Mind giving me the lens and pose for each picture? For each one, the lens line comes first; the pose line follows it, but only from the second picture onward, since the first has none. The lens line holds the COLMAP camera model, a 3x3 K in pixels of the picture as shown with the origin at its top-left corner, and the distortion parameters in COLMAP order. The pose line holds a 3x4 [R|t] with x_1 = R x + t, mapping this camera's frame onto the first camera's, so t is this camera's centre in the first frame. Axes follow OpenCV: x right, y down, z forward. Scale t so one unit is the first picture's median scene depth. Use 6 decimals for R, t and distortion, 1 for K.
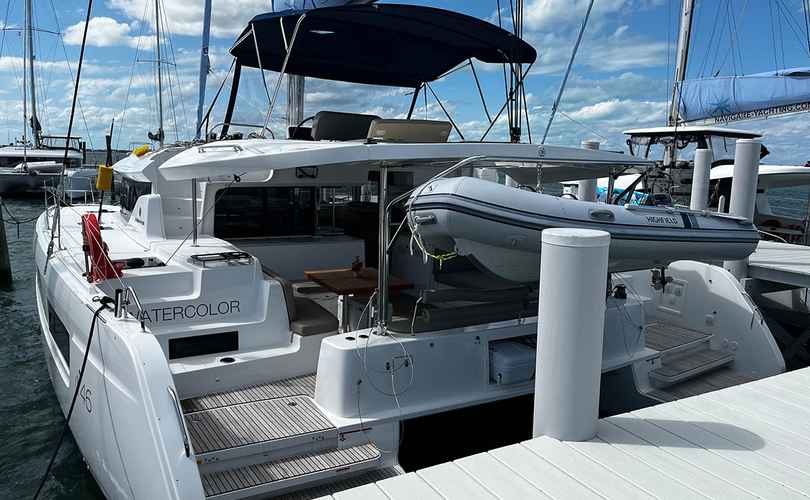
lens RADIAL K [[615.9, 0, 405.0], [0, 615.9, 250.0], [0, 0, 1]] dist [0.056766, -0.138883]
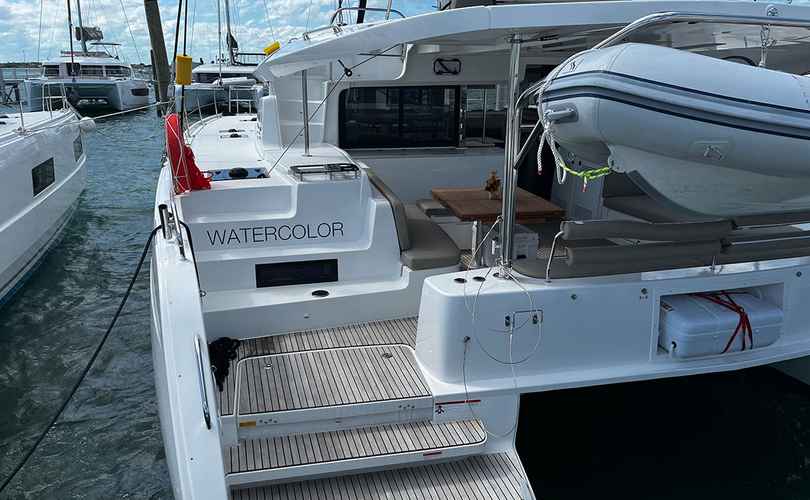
lens RADIAL K [[615.9, 0, 405.0], [0, 615.9, 250.0], [0, 0, 1]] dist [0.056766, -0.138883]
pose [[0.956624, 0.059224, -0.285240, 0.057438], [-0.021365, 0.990744, 0.134054, 0.006447], [0.290539, -0.122146, 0.949035, 0.257944]]
